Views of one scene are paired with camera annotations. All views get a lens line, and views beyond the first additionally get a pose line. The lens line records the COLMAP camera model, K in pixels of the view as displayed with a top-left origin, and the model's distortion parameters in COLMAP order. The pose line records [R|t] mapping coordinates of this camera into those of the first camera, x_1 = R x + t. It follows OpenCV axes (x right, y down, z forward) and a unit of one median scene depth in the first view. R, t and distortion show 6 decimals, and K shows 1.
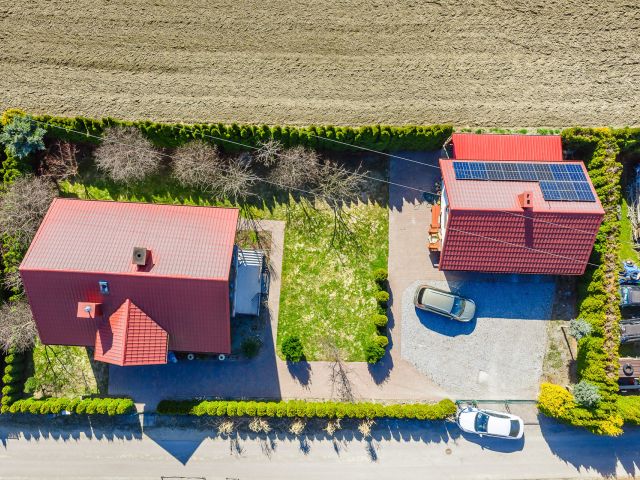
lens RADIAL K [[595.8, 0, 284.6], [0, 595.8, 241.2], [0, 0, 1]] dist [0.026065, 0.000074]
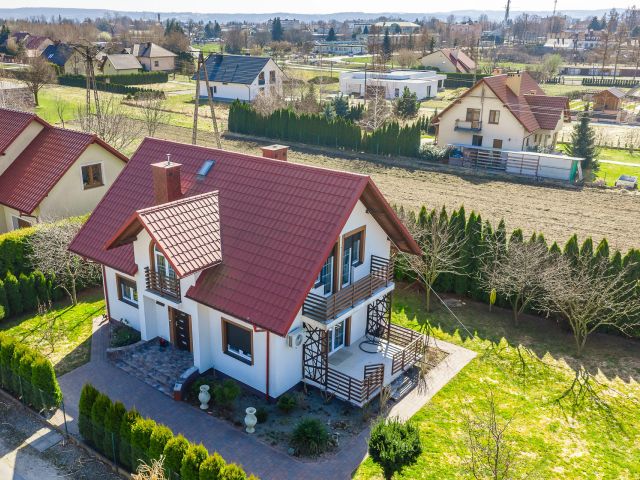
lens RADIAL K [[595.8, 0, 284.6], [0, 595.8, 241.2], [0, 0, 1]] dist [0.026065, 0.000074]
pose [[0.804012, 0.194996, -0.561730, 0.155518], [-0.592314, 0.345621, -0.727812, 0.469936], [0.052226, 0.917890, 0.393382, 0.669705]]
